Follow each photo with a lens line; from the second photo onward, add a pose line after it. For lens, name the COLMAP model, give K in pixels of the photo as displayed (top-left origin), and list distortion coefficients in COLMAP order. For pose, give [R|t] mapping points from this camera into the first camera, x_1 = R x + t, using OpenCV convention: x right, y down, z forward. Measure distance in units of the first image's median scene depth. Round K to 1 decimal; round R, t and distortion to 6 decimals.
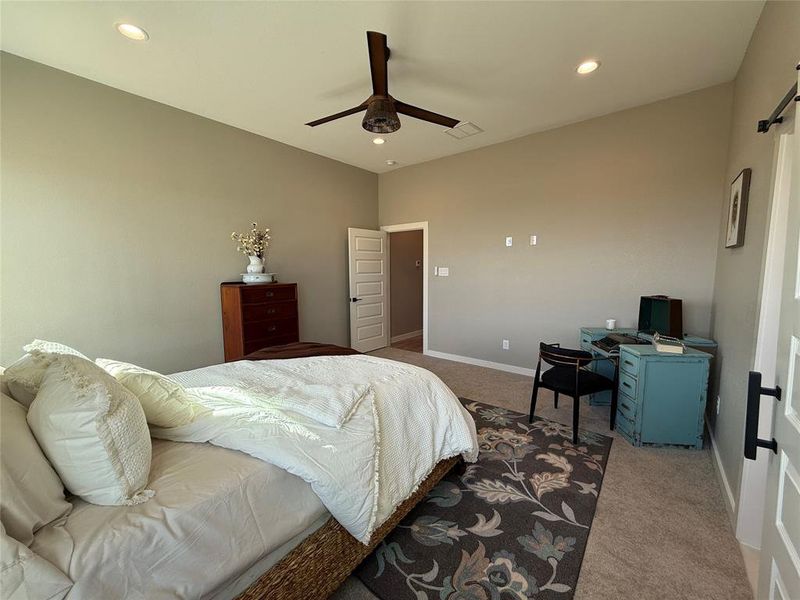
lens RADIAL K [[320.0, 0, 400.0], [0, 320.0, 300.0], [0, 0, 1]] dist [0.000223, 0.000240]
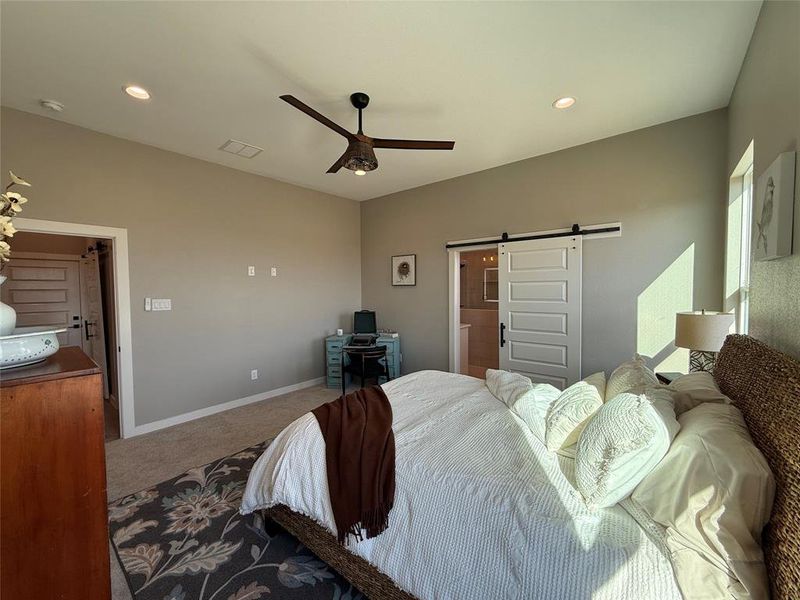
lens RADIAL K [[320.0, 0, 400.0], [0, 320.0, 300.0], [0, 0, 1]] dist [0.000223, 0.000240]
pose [[0.008097, -0.031384, 0.999475, -0.676595], [0.110429, 0.993422, 0.030299, -0.073086], [-0.993851, 0.110125, 0.011509, 0.548179]]
